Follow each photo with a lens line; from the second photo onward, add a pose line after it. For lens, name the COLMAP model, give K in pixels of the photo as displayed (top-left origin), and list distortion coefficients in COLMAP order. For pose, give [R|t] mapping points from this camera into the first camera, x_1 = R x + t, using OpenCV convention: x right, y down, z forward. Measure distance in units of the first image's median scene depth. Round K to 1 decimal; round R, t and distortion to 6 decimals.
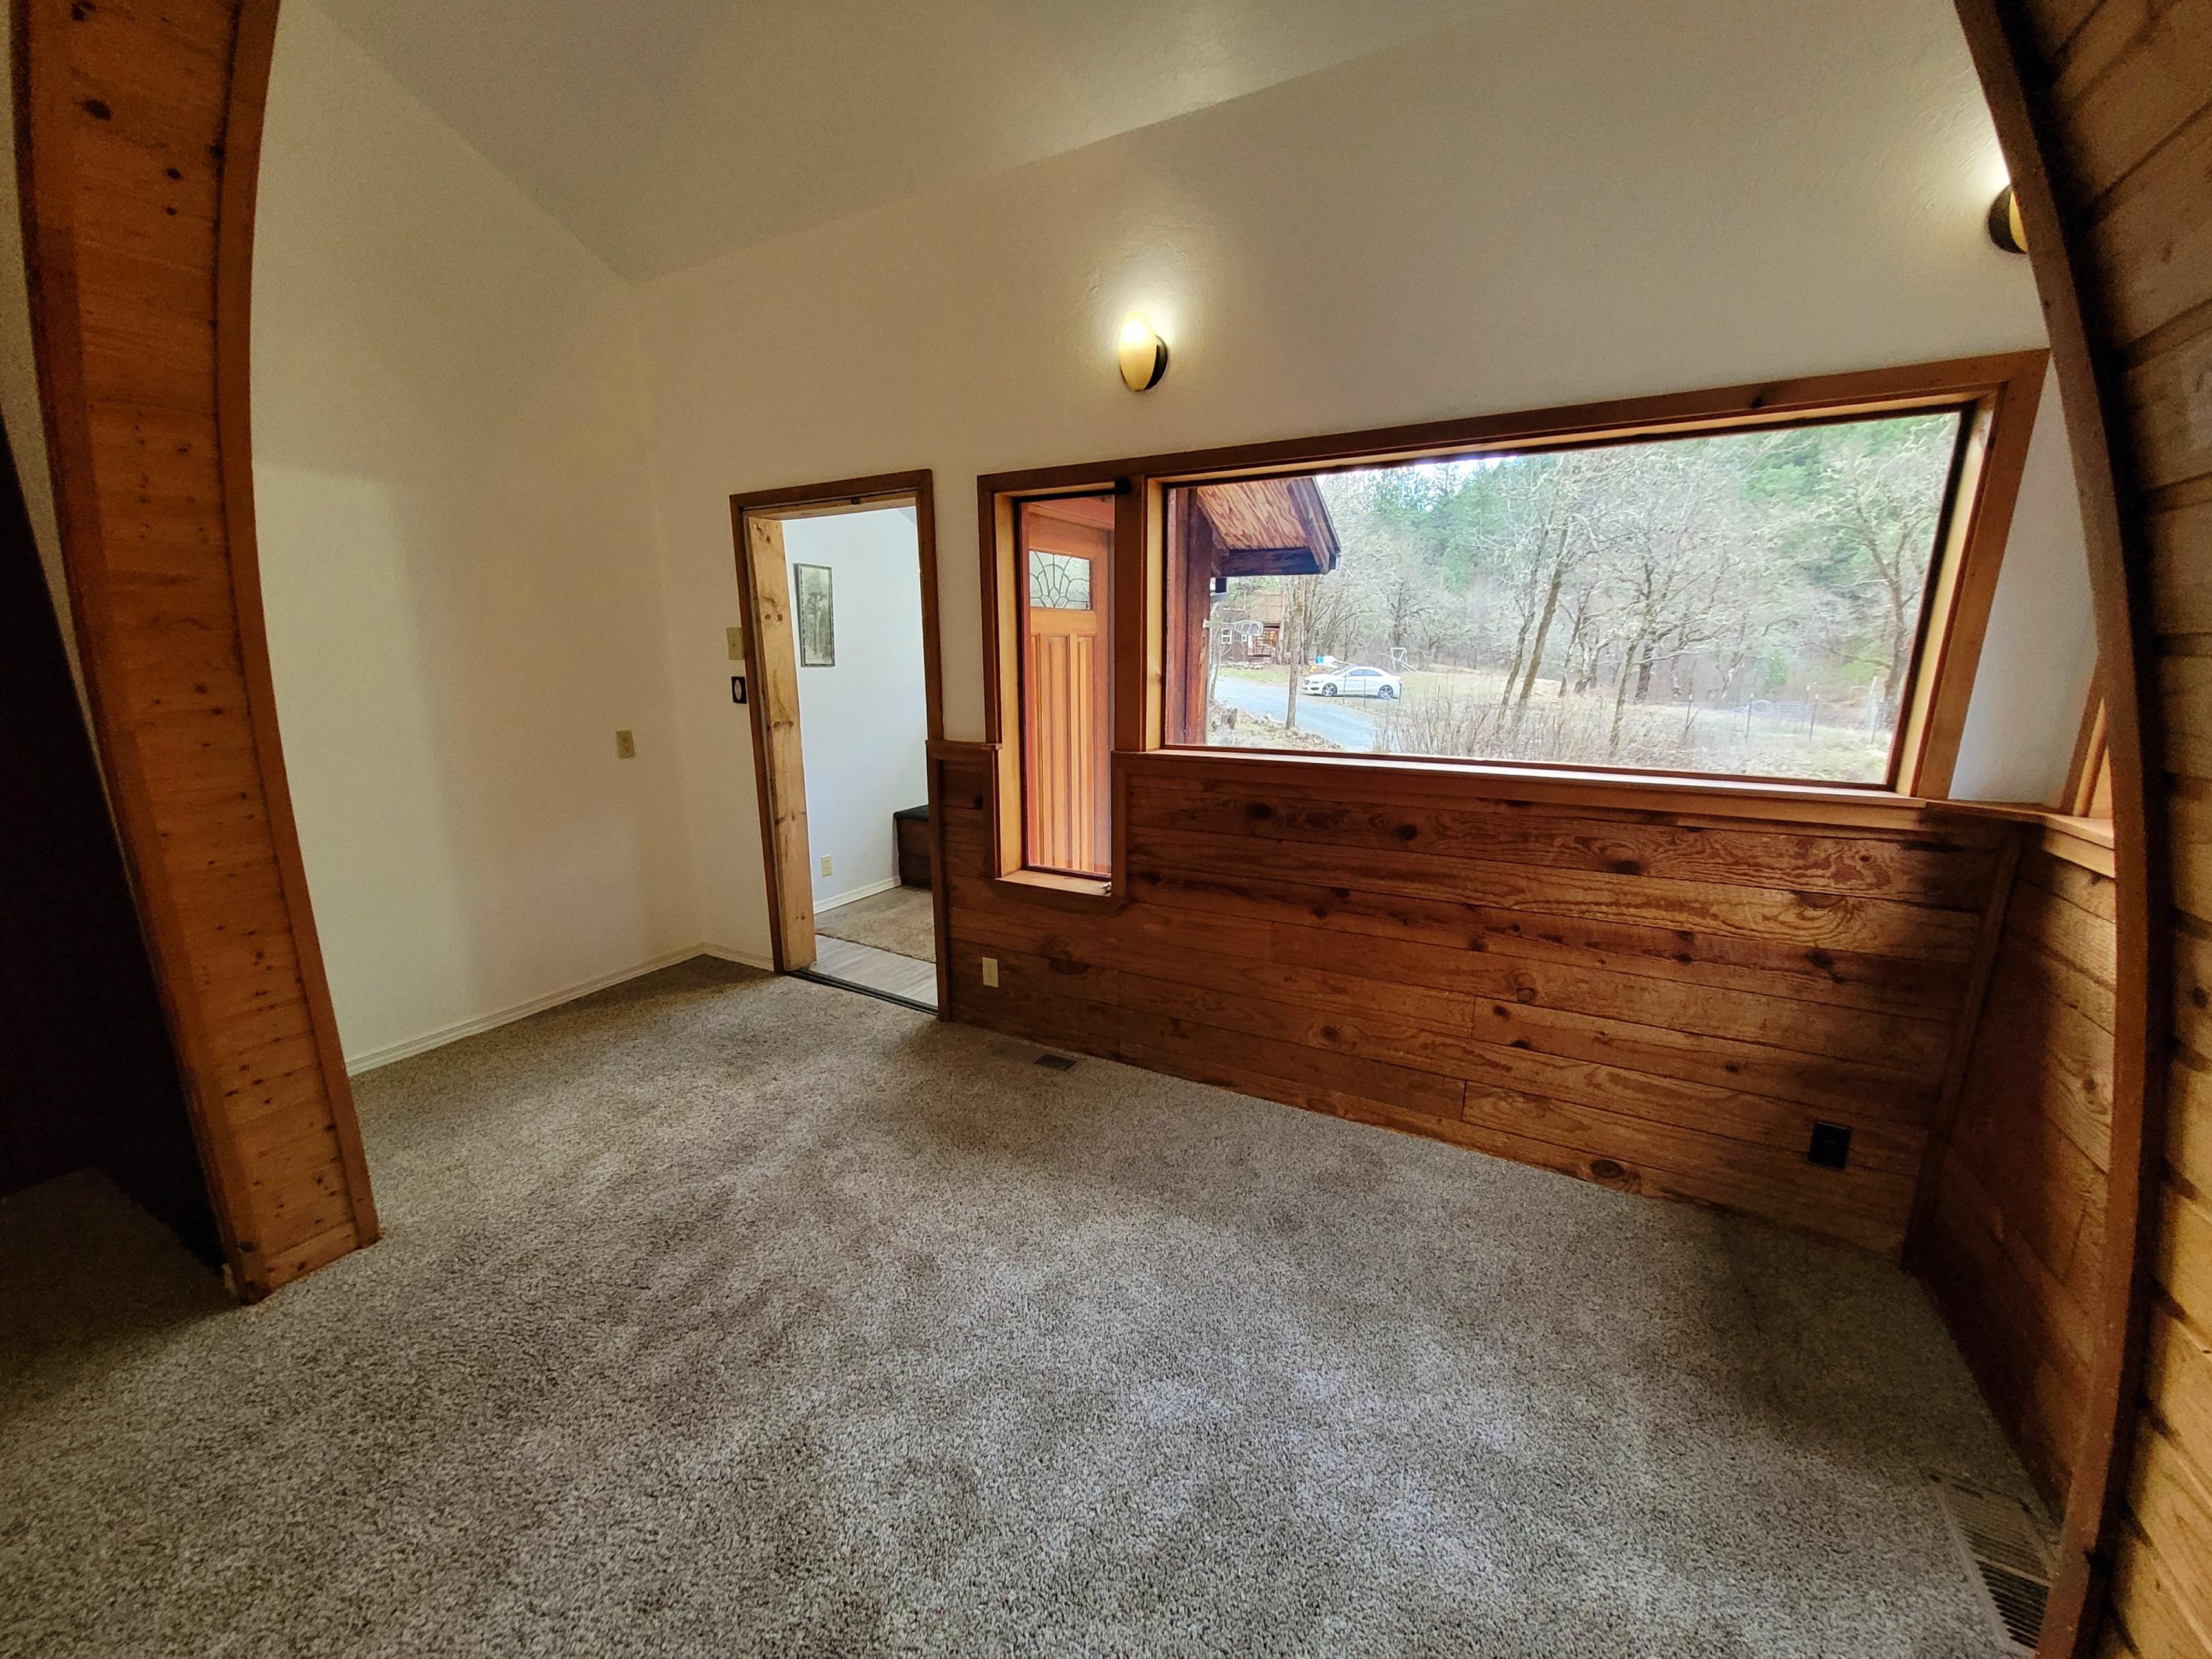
lens RADIAL K [[870.8, 0, 1107.5], [0, 870.8, 832.1], [0, 0, 1]] dist [-0.004323, 0.002037]
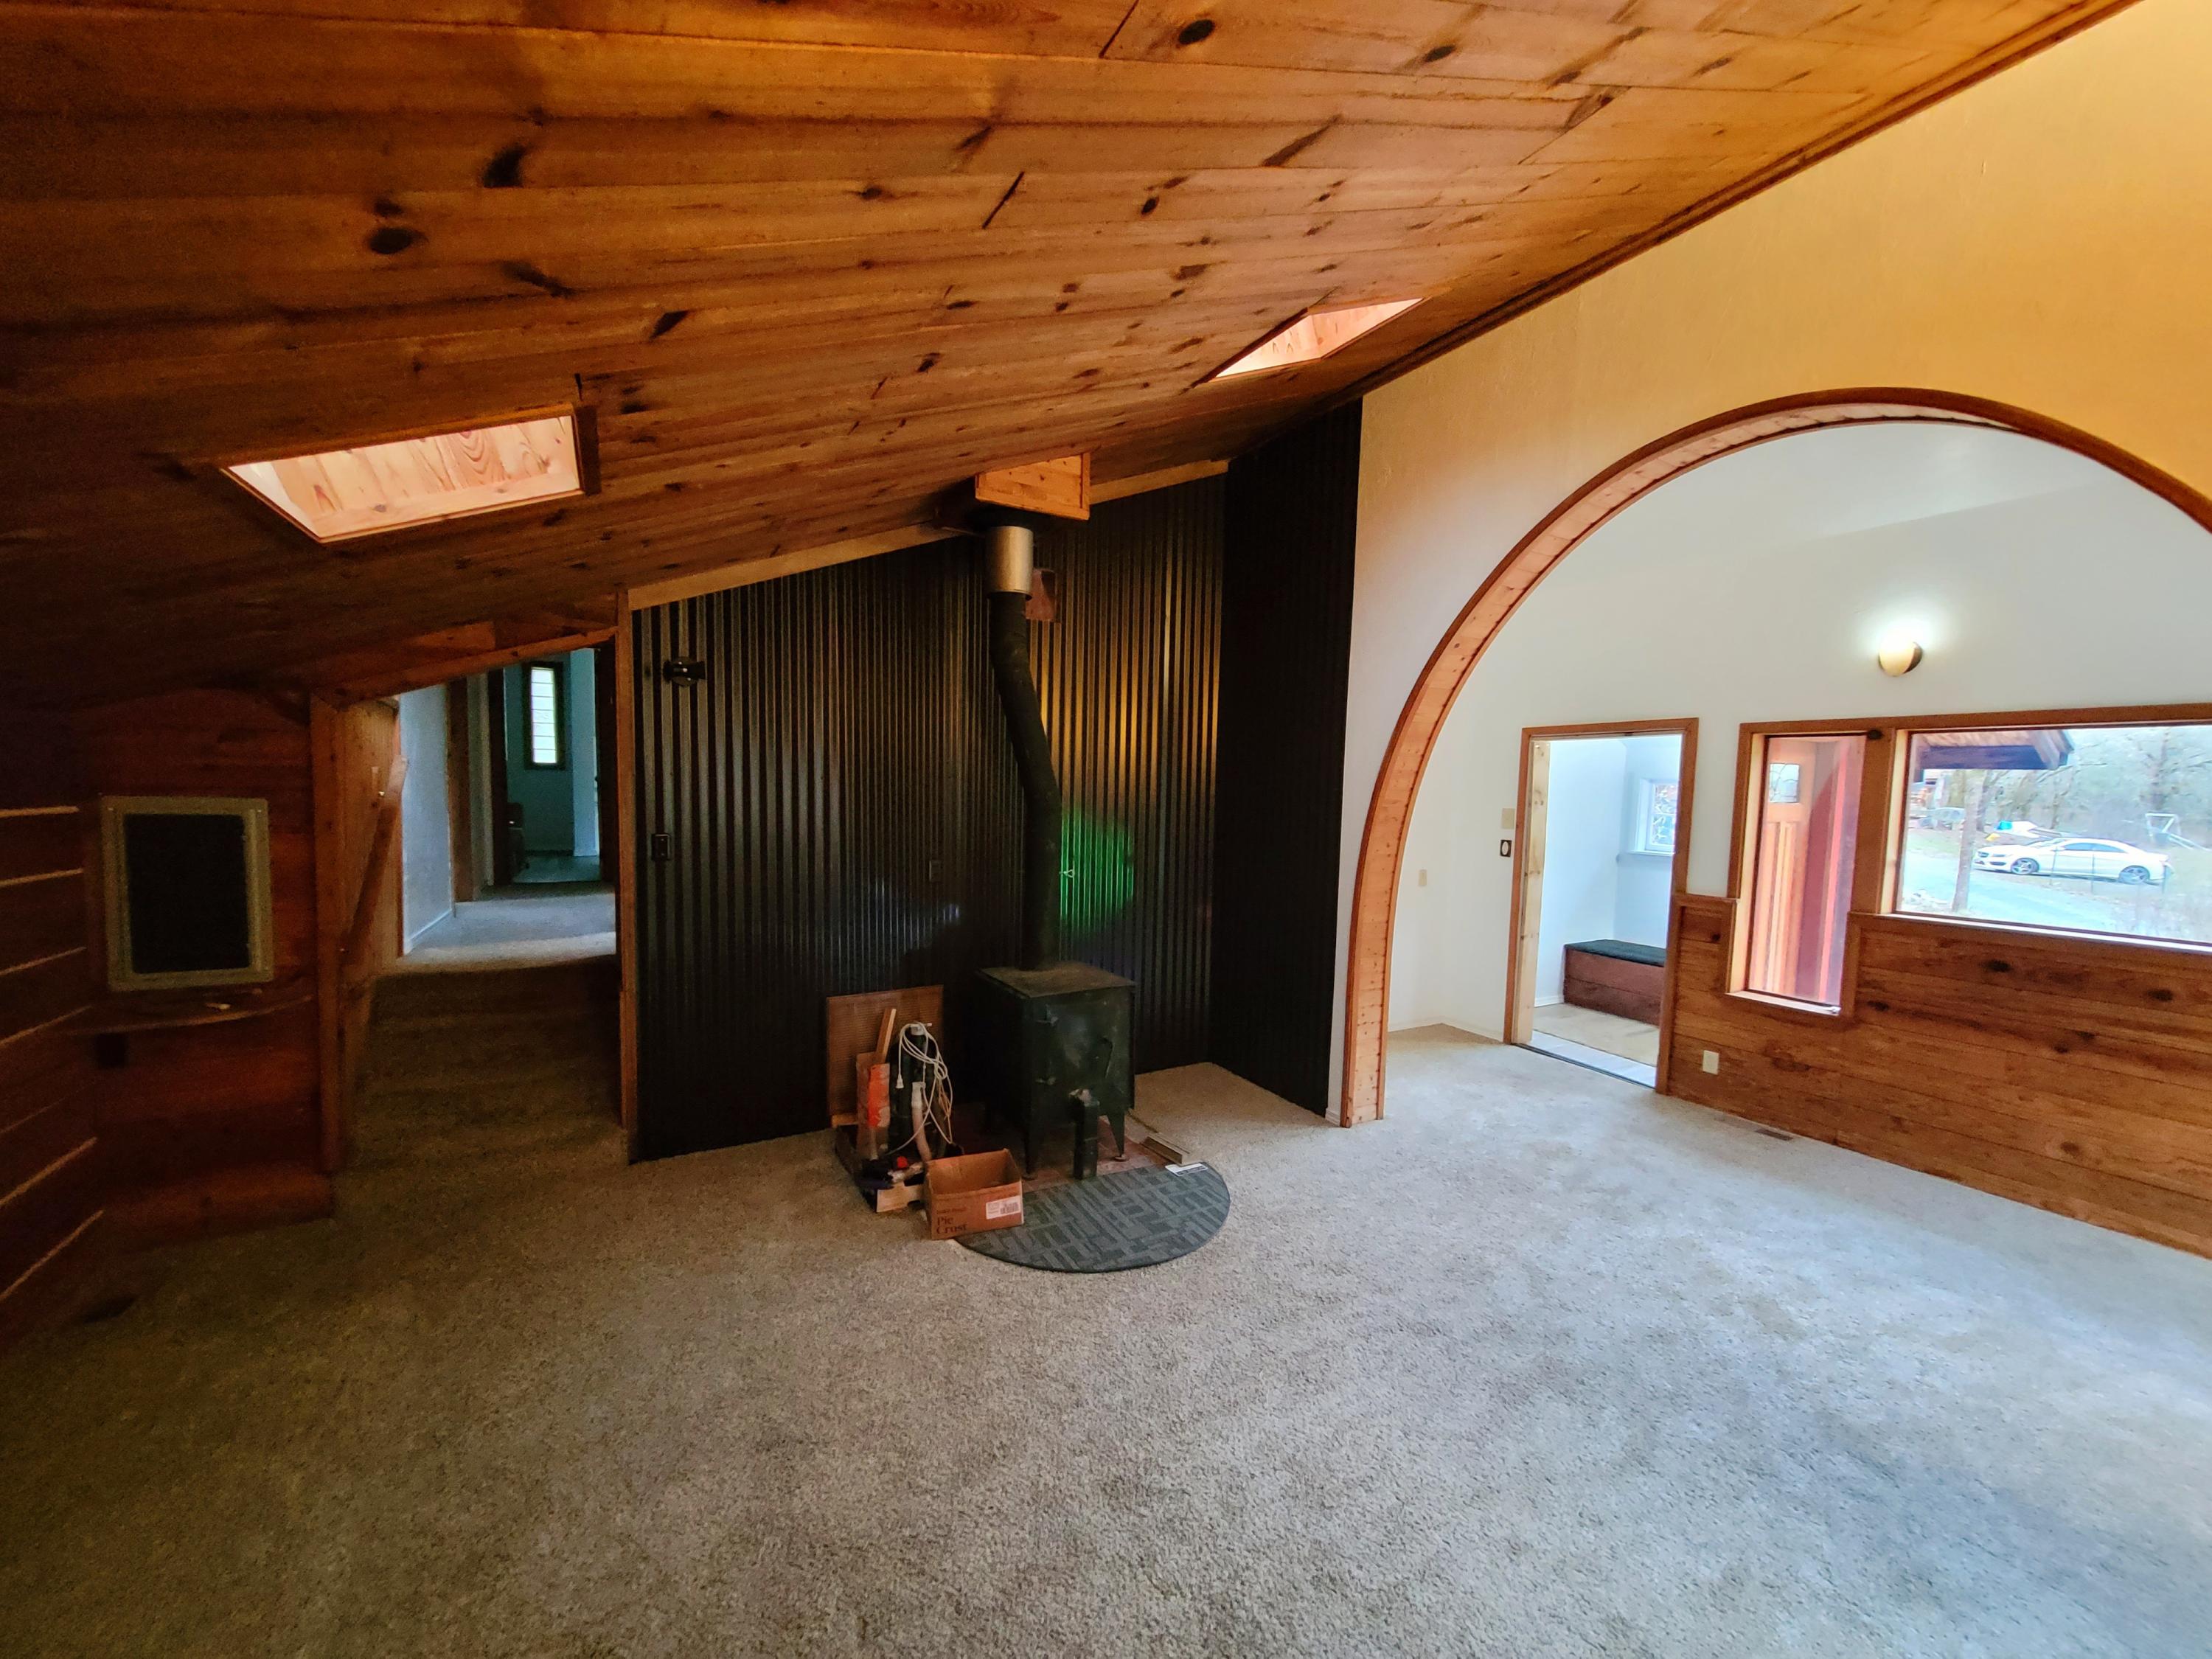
lens RADIAL K [[870.8, 0, 1093.3], [0, 870.8, 844.4], [0, 0, 1]] dist [-0.004323, 0.002037]
pose [[0.840466, 0.056562, -0.538904, -0.261214], [-0.135003, 0.985033, -0.107162, 0.112313], [0.524777, 0.162820, 0.835523, -0.808005]]
